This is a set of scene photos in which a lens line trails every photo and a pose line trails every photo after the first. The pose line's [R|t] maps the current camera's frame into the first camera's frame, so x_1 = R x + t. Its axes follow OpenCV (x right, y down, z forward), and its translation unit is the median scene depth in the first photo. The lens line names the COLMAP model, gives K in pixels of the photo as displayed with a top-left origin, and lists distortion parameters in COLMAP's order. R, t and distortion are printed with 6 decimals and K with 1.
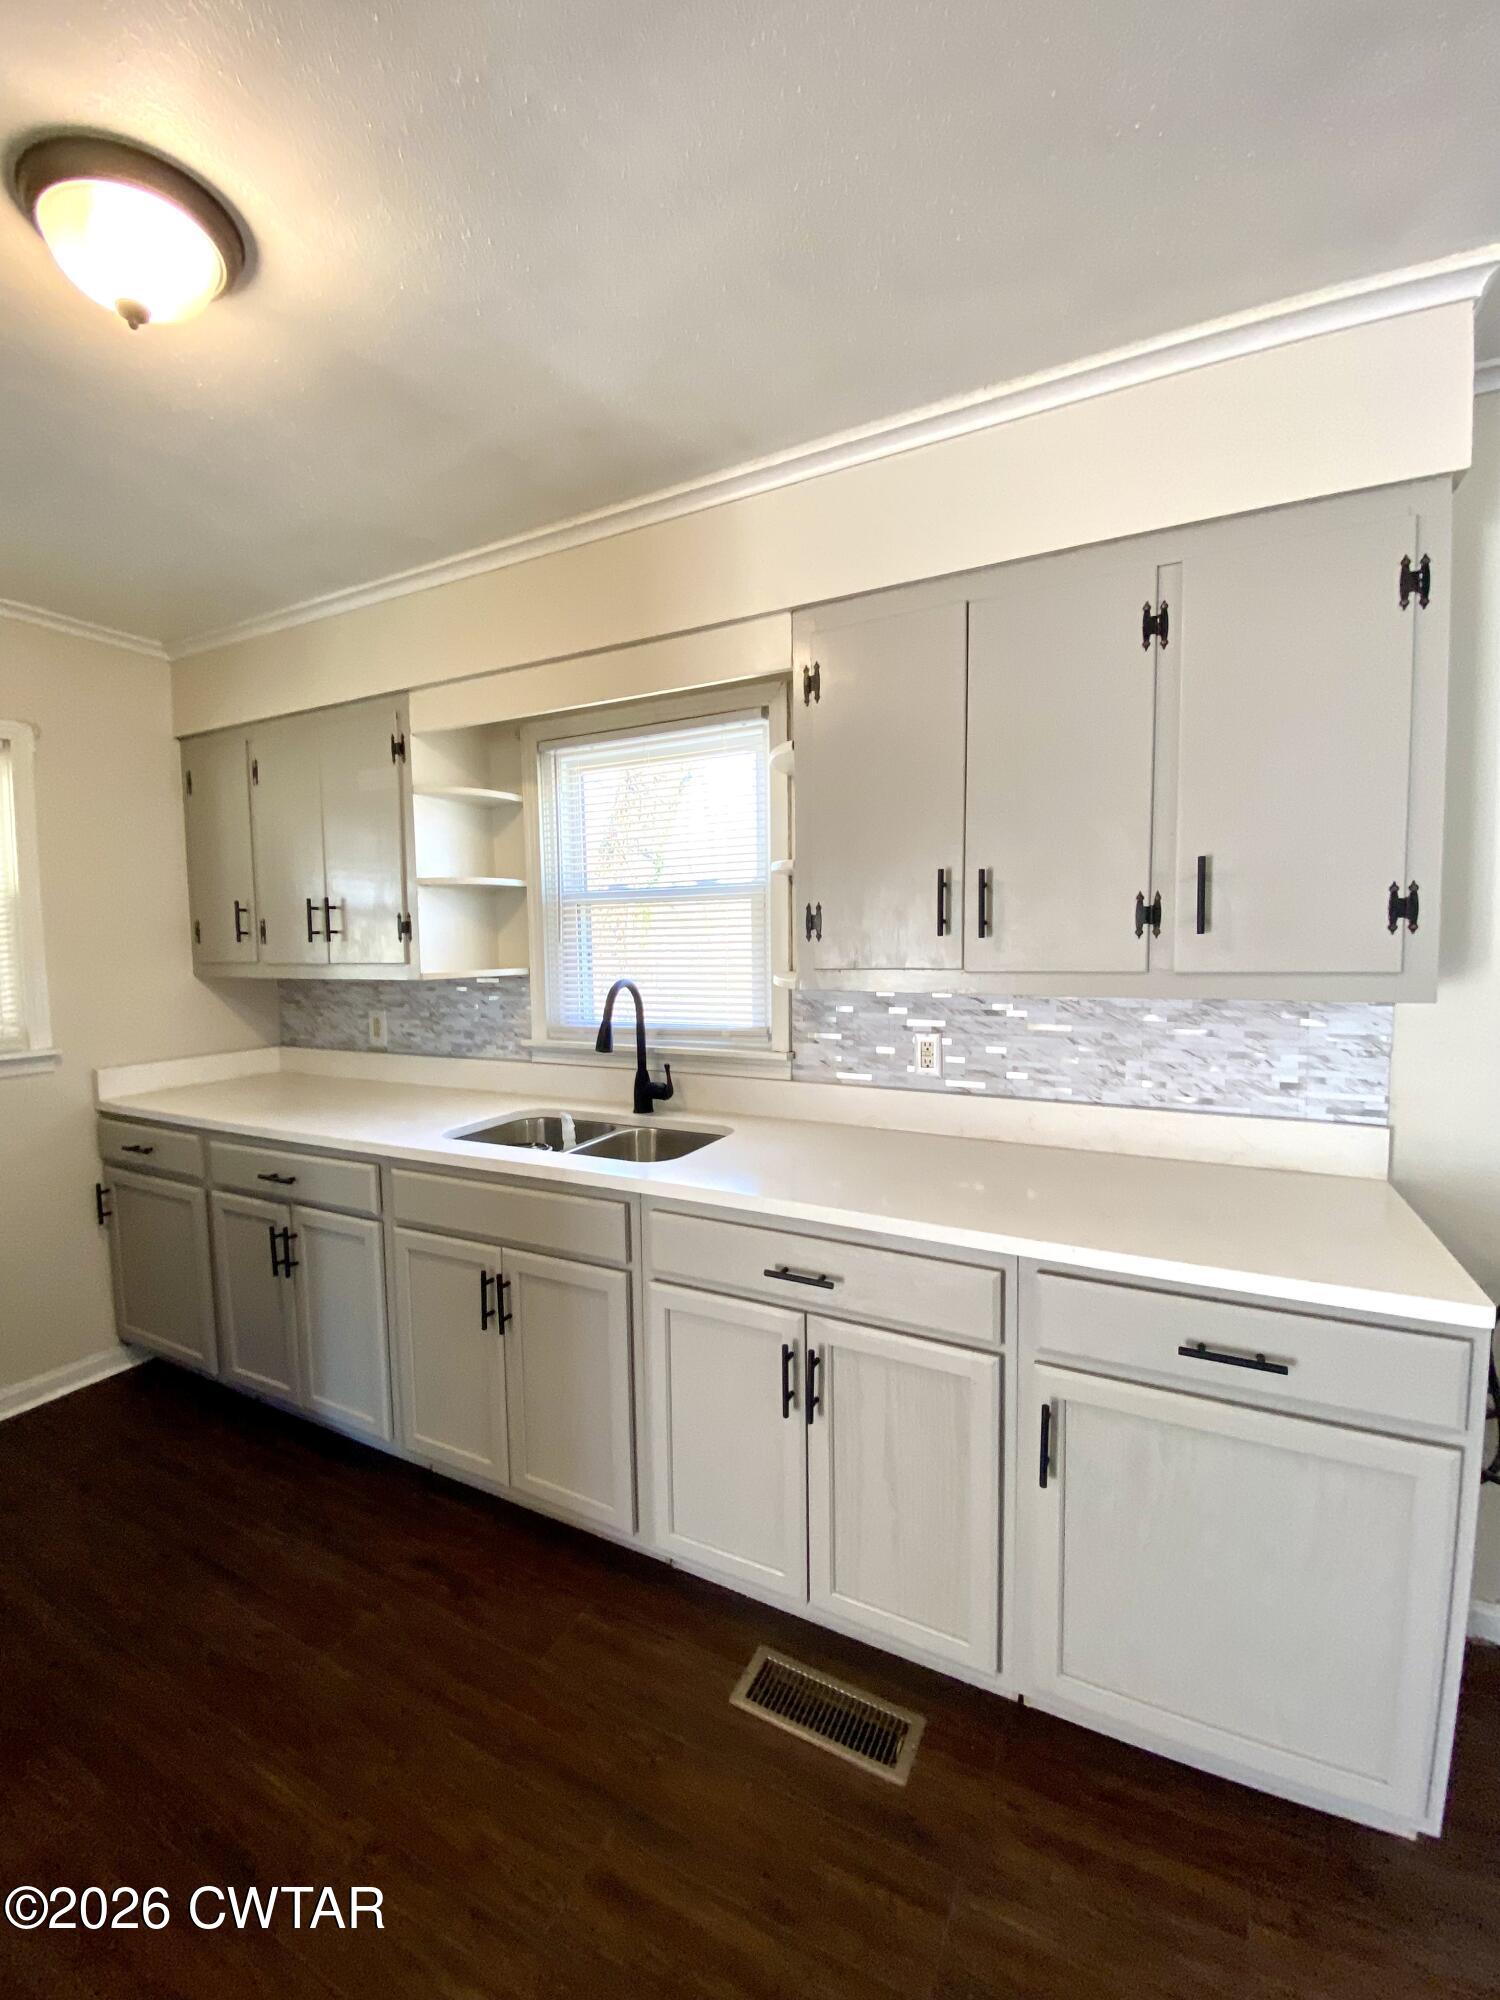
lens RADIAL K [[817.4, 0, 756.7], [0, 817.4, 997.0], [0, 0, 1]] dist [-0.003356, -0.009411]
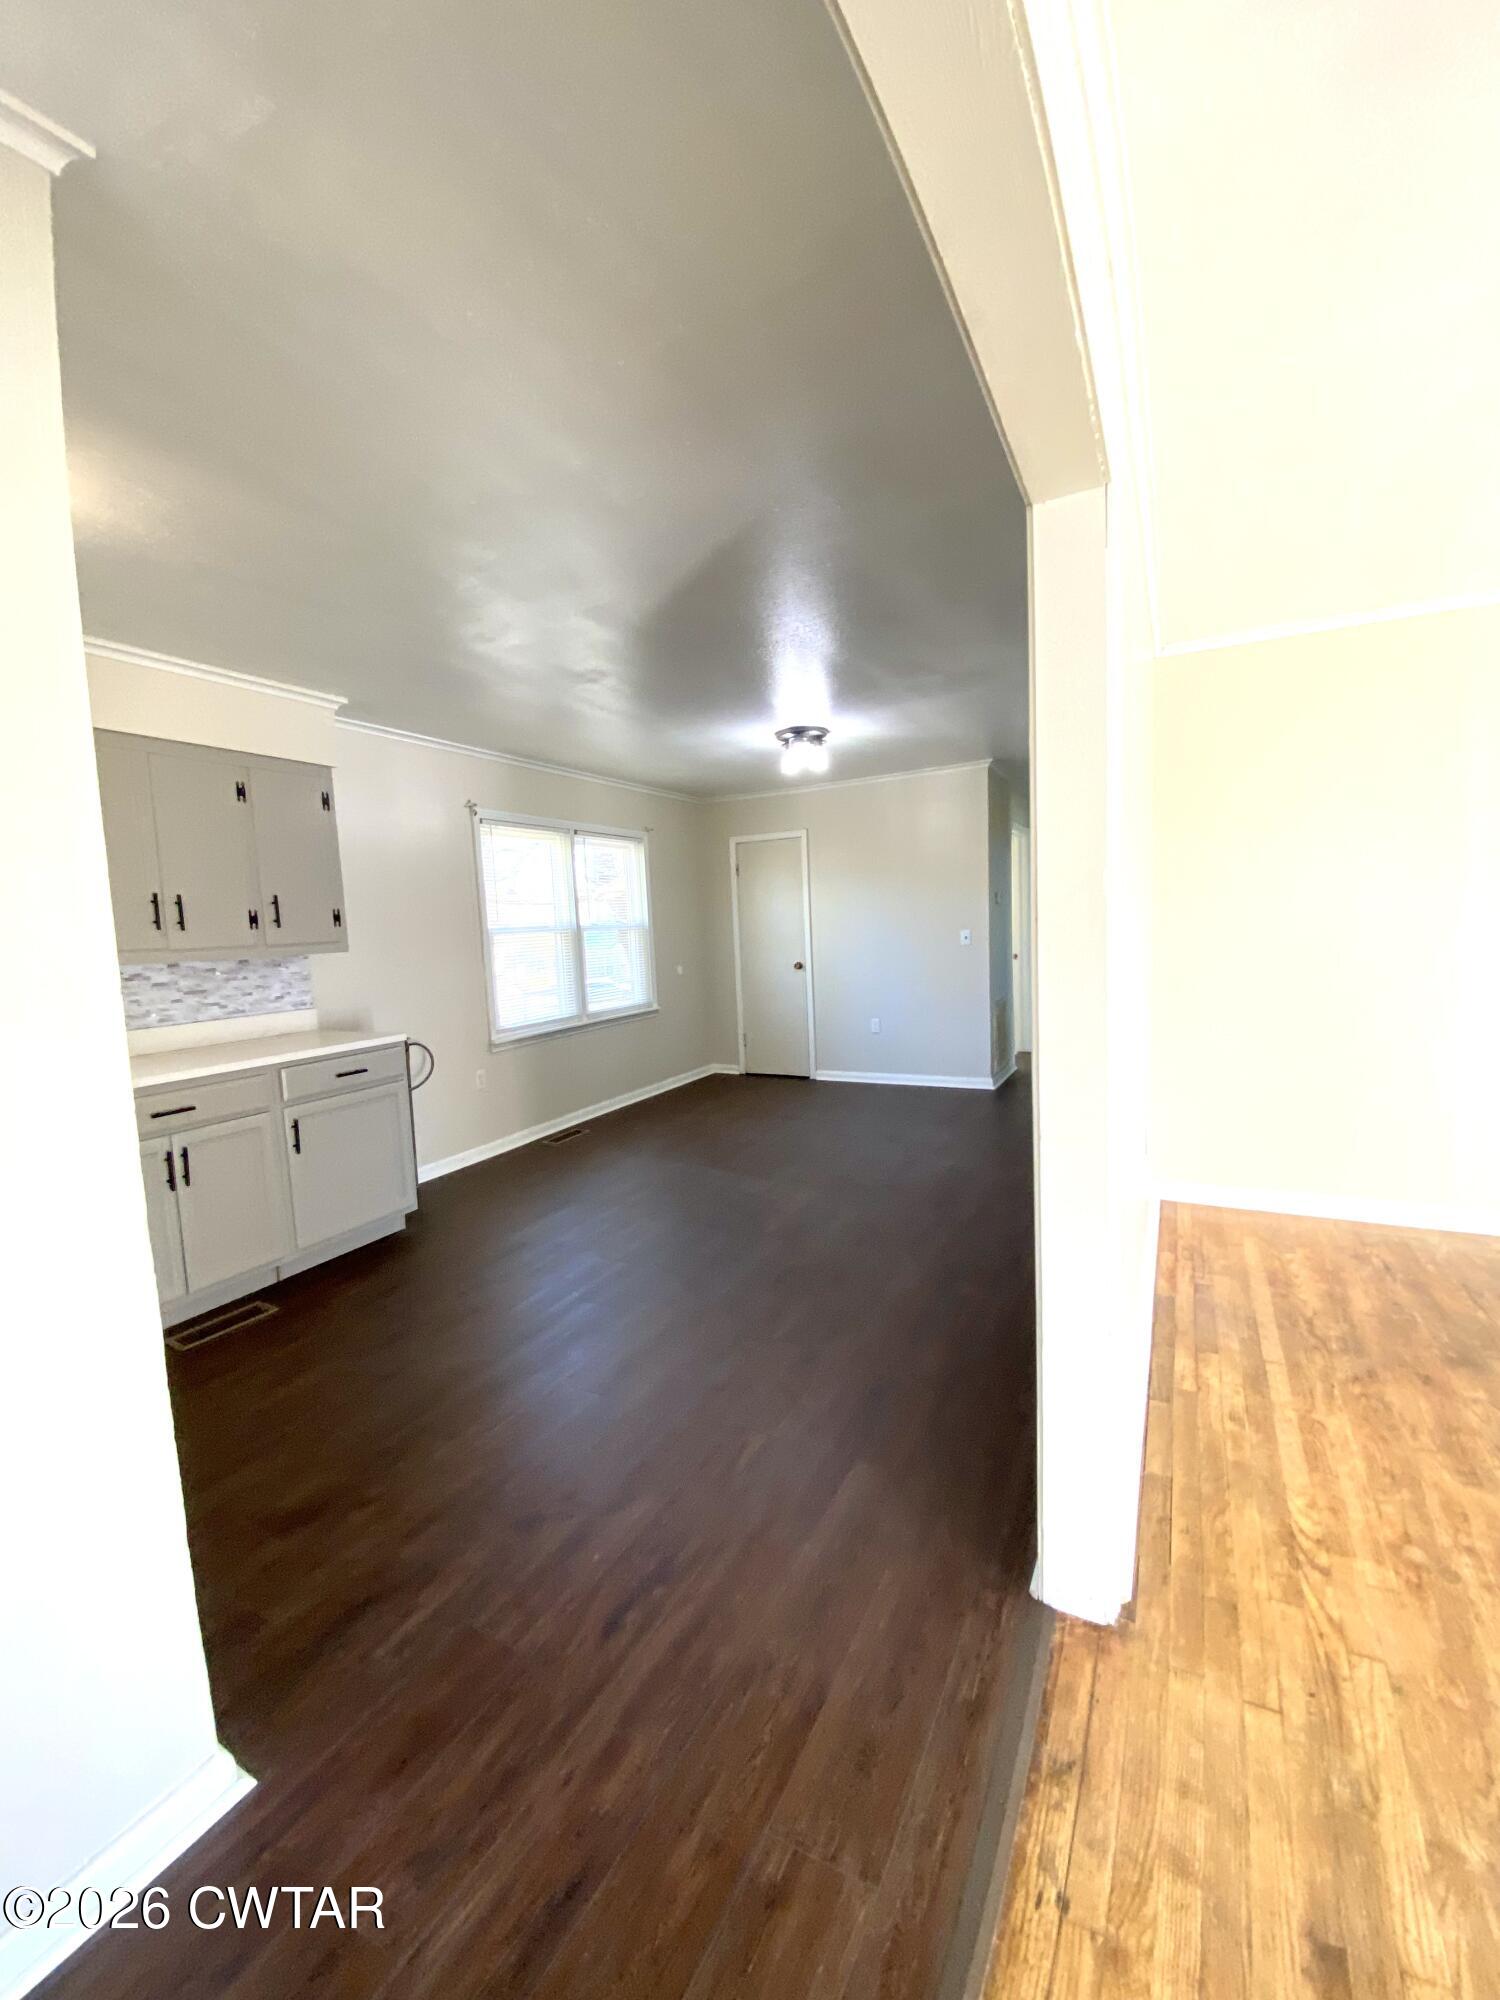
lens RADIAL K [[817.4, 0, 748.6], [0, 817.4, 996.1], [0, 0, 1]] dist [-0.003356, -0.009411]
pose [[0.011976, -0.075112, 0.997103, -1.184906], [0.111051, 0.991106, 0.073326, 0.063210], [-0.993743, 0.109851, 0.020211, -0.250578]]
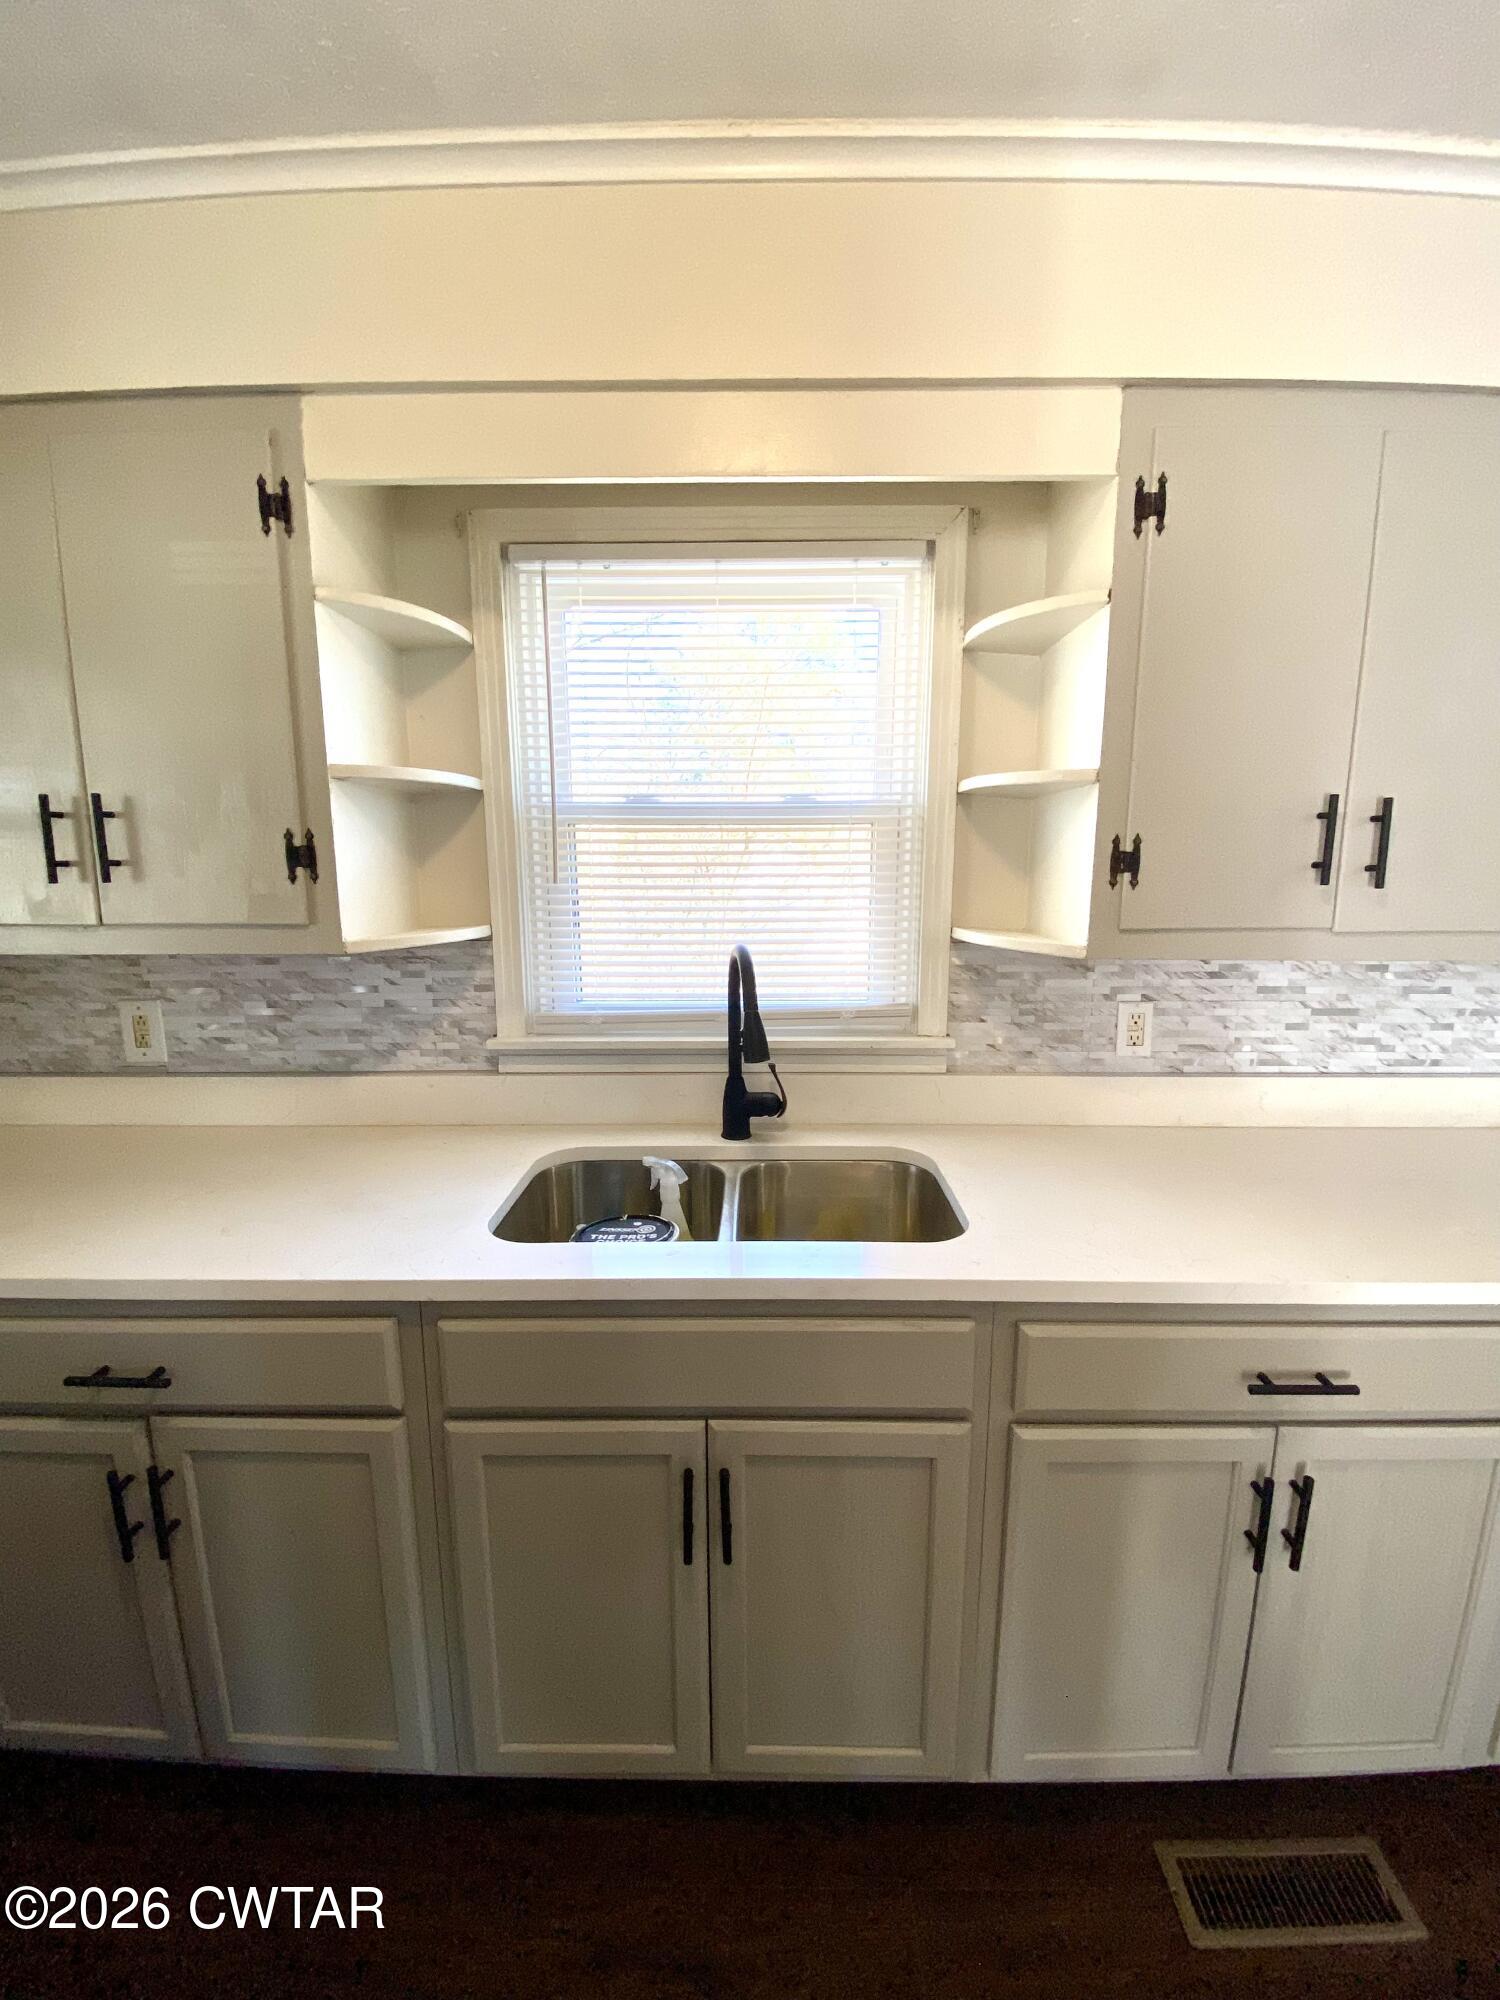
lens RADIAL K [[817.4, 0, 735.4], [0, 817.4, 999.1], [0, 0, 1]] dist [-0.003356, -0.009411]
pose [[0.897813, -0.062589, 0.435906, -0.445918], [0.021420, 0.994884, 0.098731, -0.042187], [-0.439855, -0.079305, 0.894560, 0.414672]]
